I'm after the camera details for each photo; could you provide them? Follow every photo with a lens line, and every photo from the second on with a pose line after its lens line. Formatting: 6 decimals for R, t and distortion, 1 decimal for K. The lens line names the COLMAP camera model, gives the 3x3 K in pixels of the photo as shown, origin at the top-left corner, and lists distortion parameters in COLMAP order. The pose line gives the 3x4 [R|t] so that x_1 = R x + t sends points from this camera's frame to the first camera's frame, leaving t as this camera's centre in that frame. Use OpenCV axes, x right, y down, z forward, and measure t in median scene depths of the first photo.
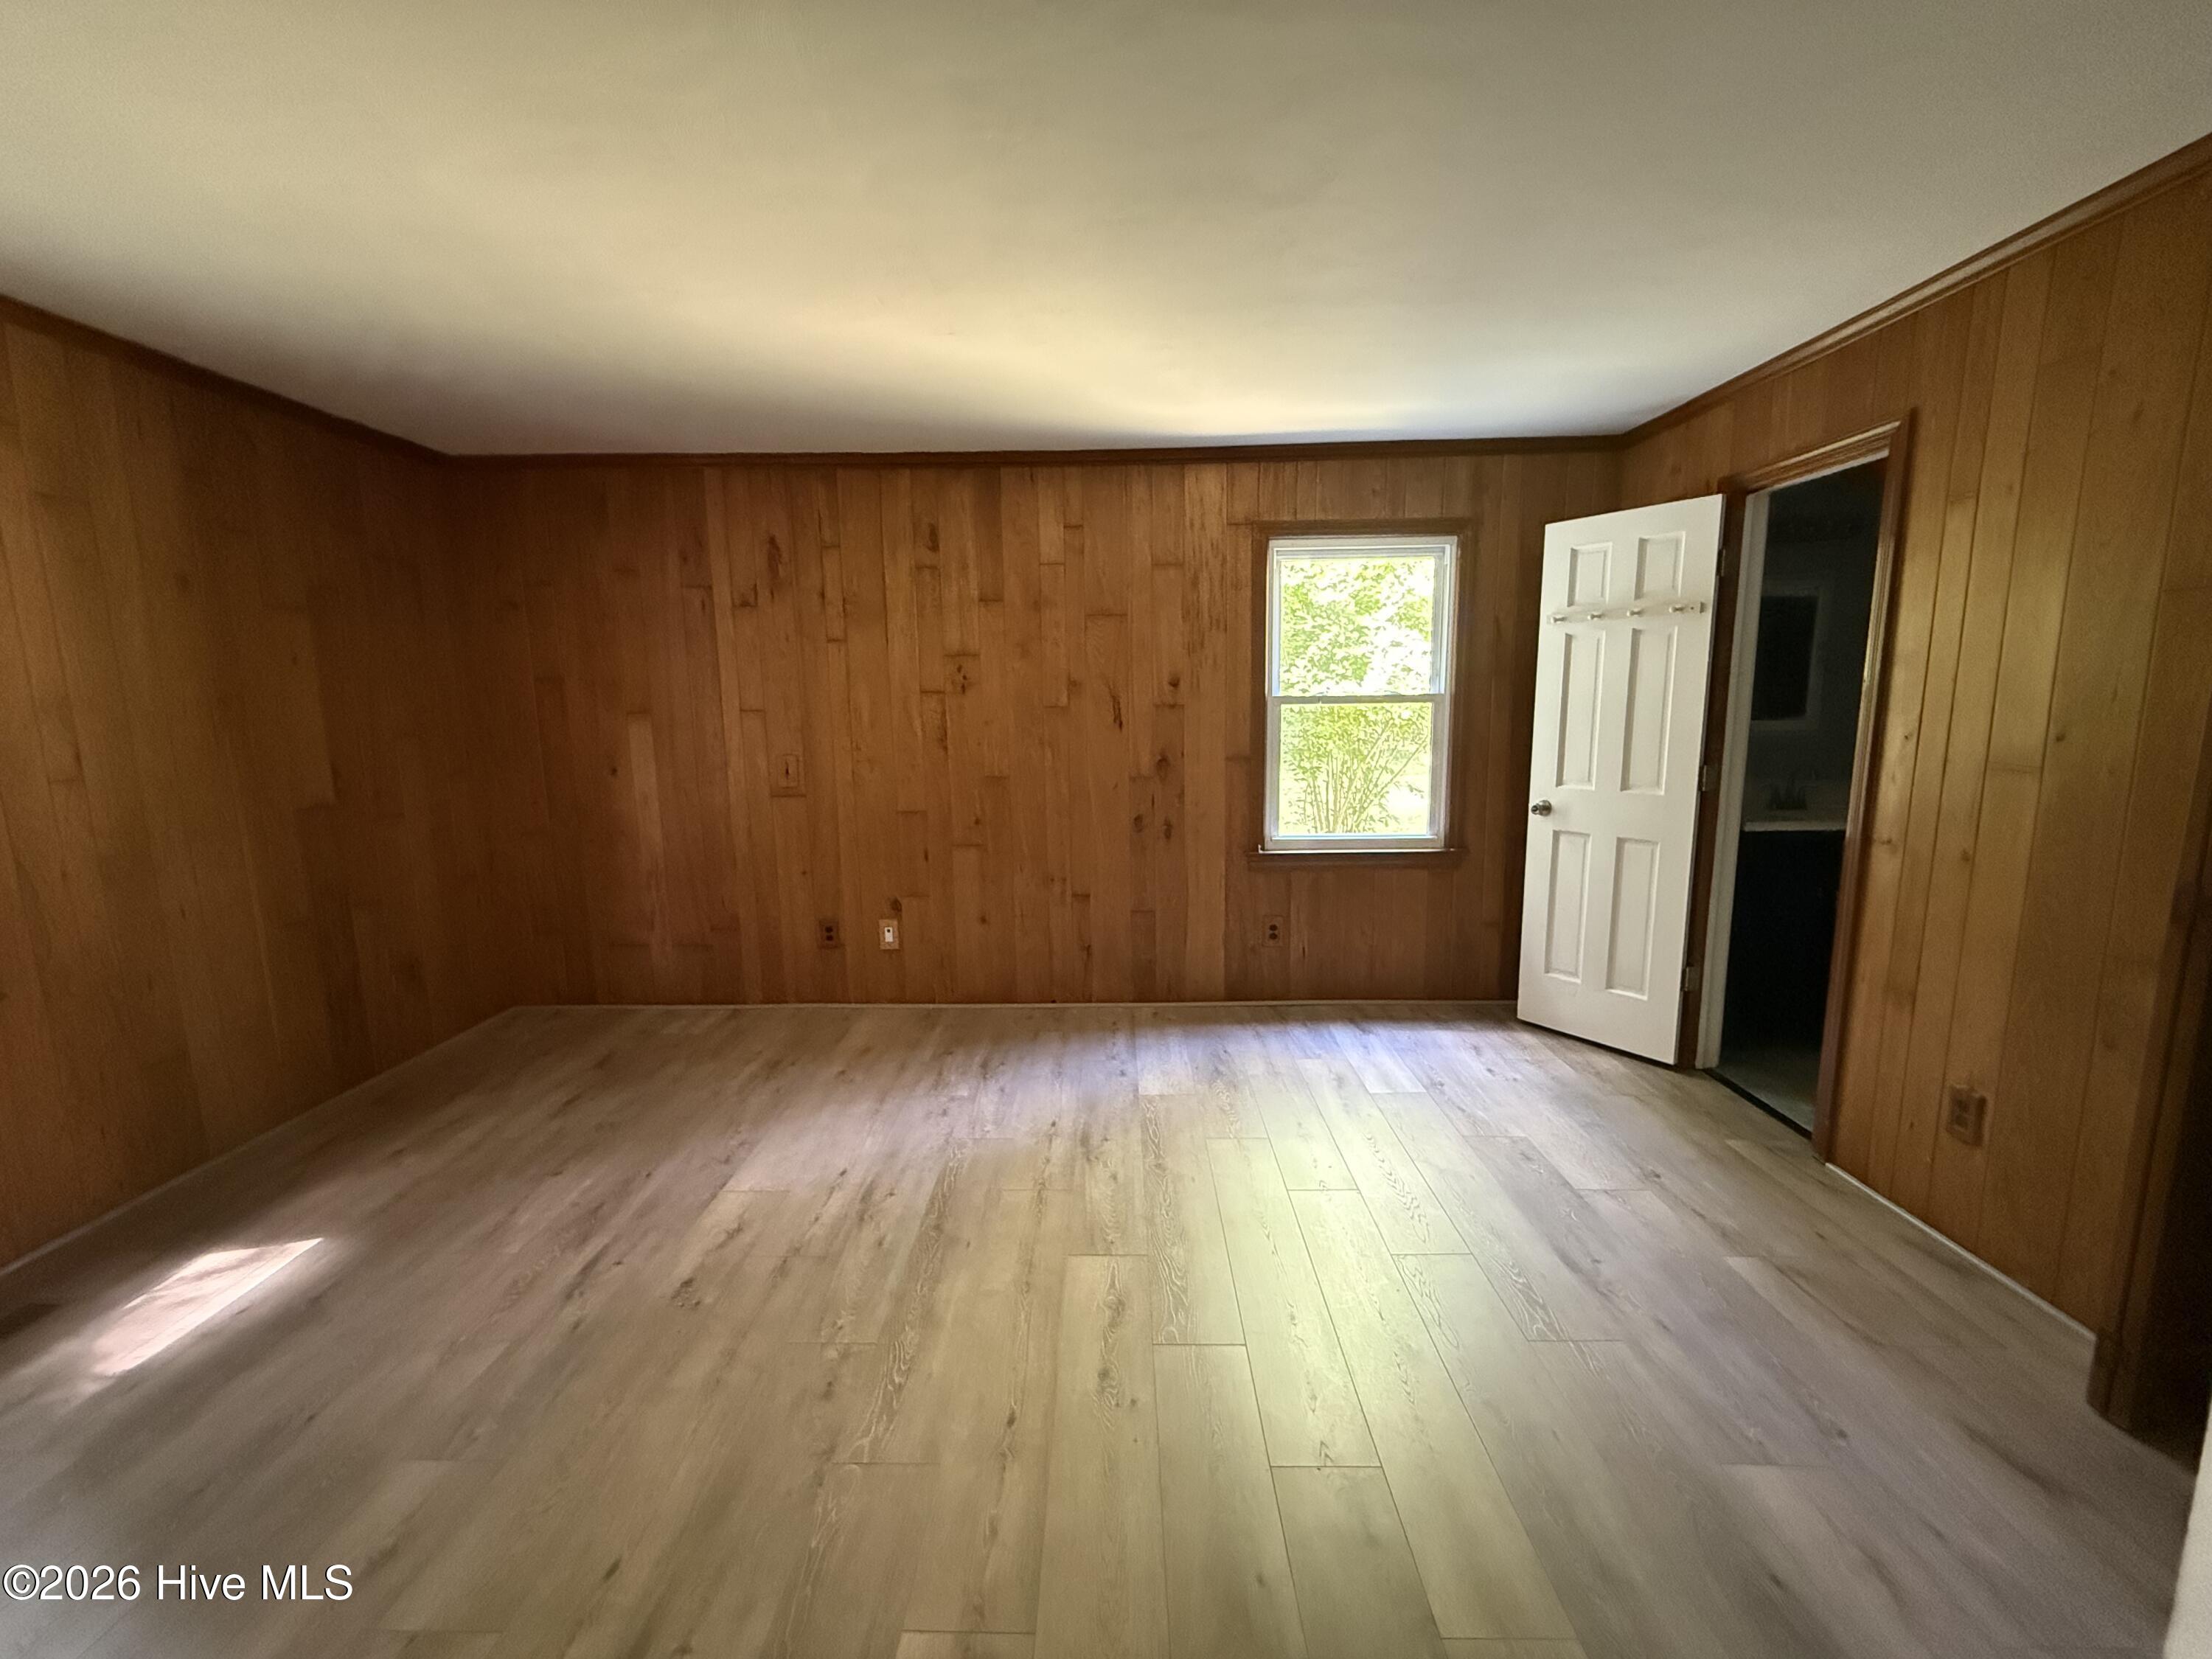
lens RADIAL K [[876.9, 0, 1106.0], [0, 876.9, 829.5], [0, 0, 1]] dist [-0.002761, 0.000759]
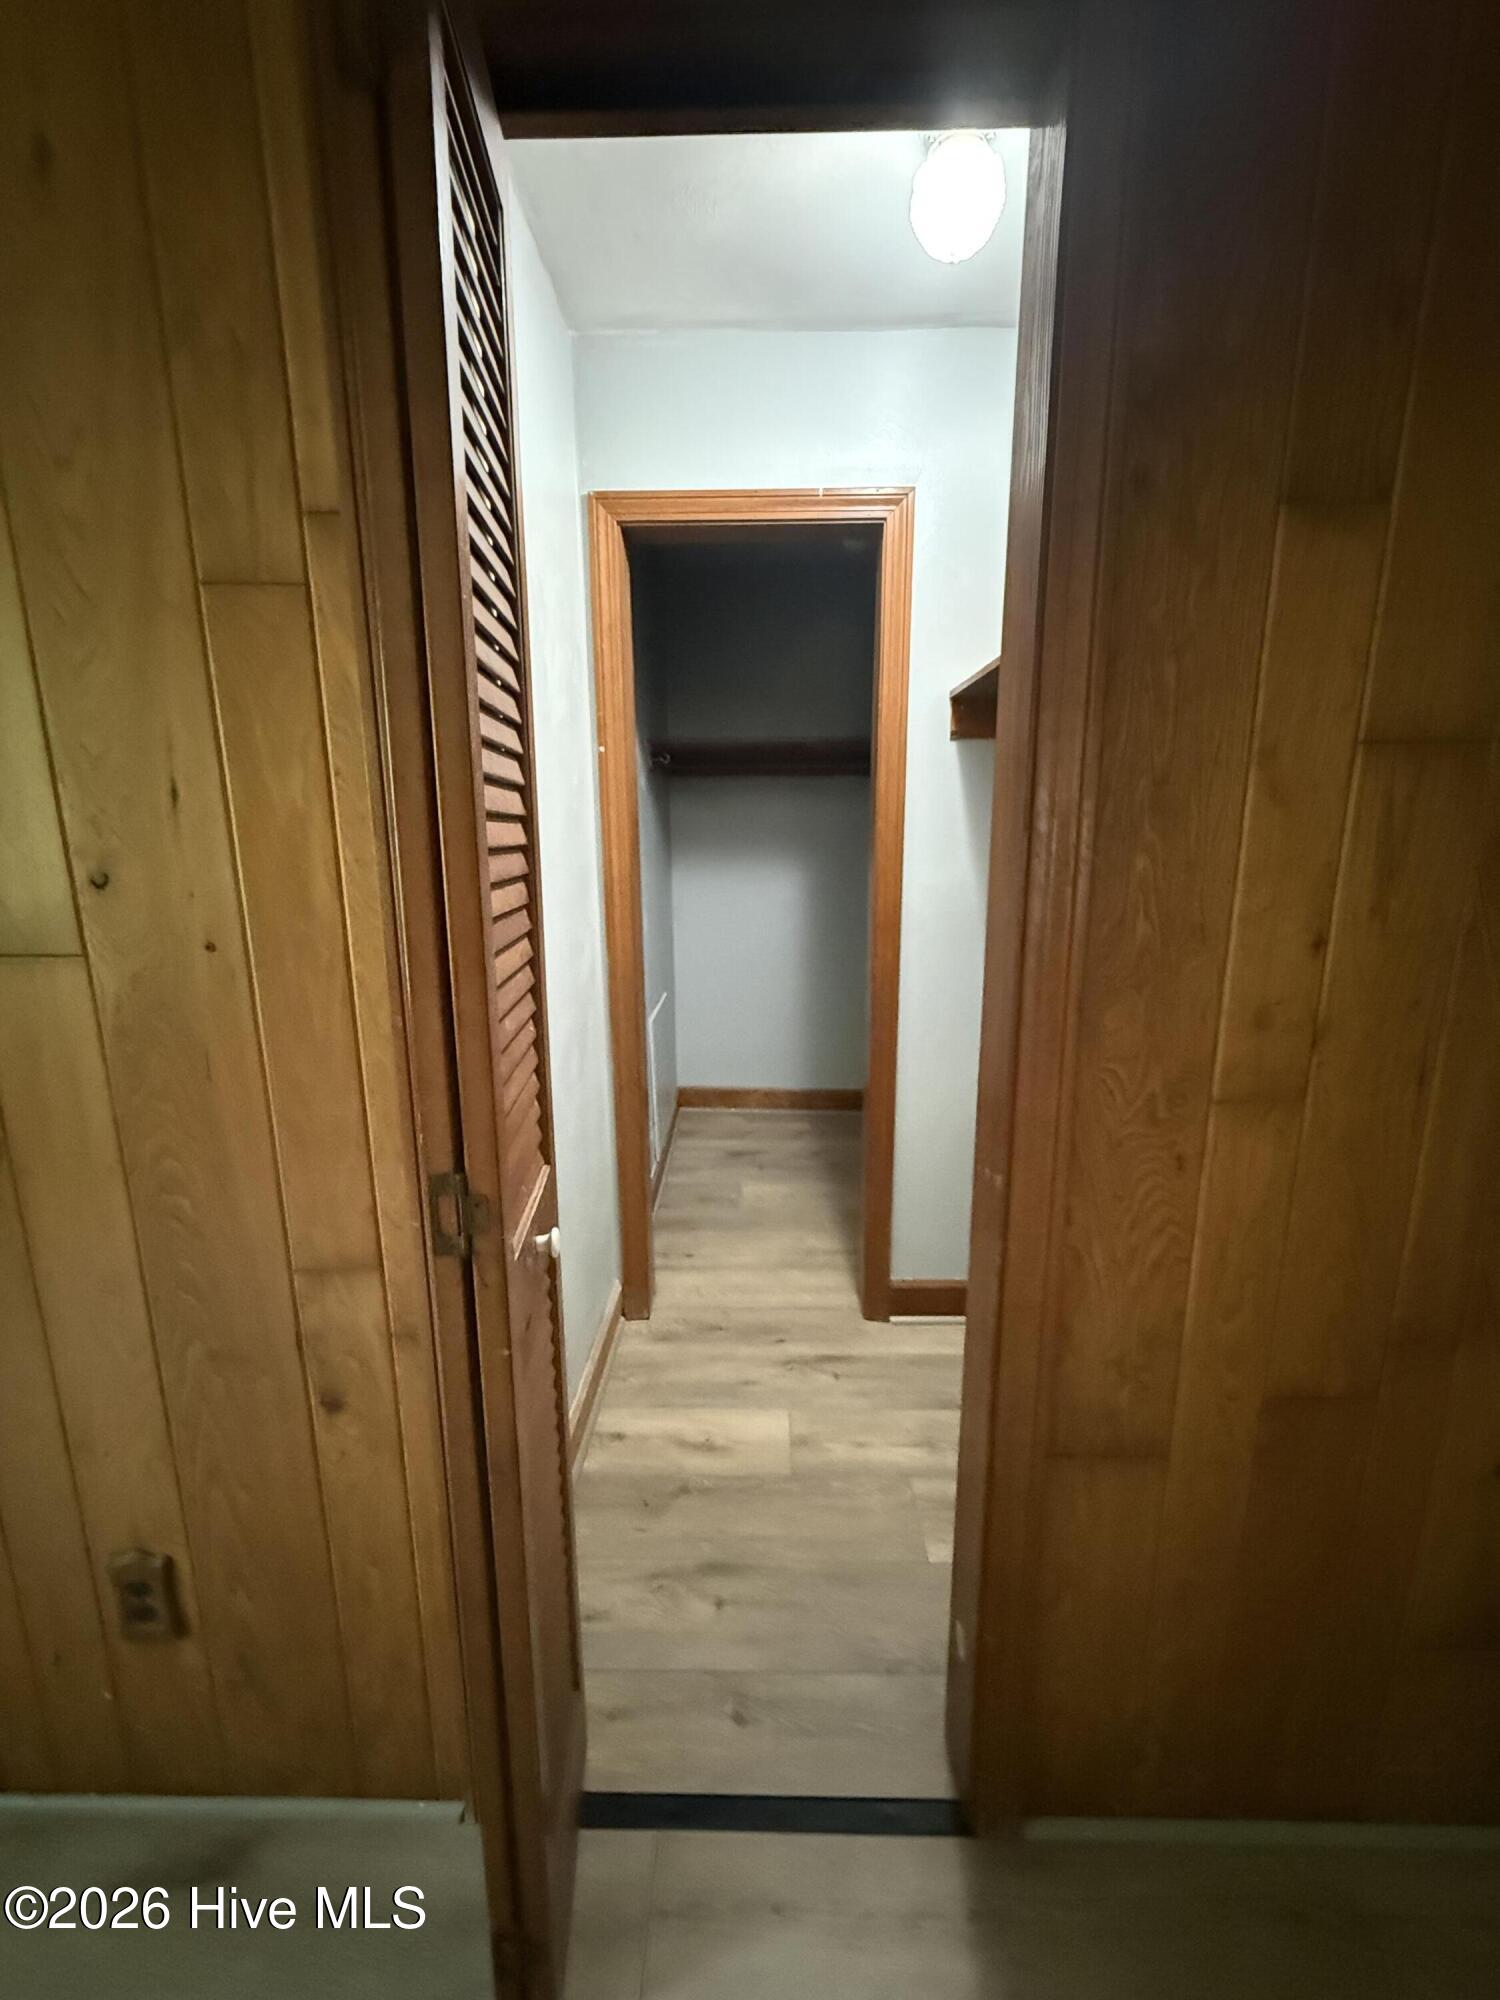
lens RADIAL K [[792.8, 0, 750.8], [0, 792.8, 994.5], [0, 0, 1]] dist [-0.002761, 0.000759]
pose [[0.004494, -0.188602, 0.982043, 0.589551], [0.150493, 0.970996, 0.185792, -0.064278], [-0.988601, 0.146956, 0.032747, 0.576195]]
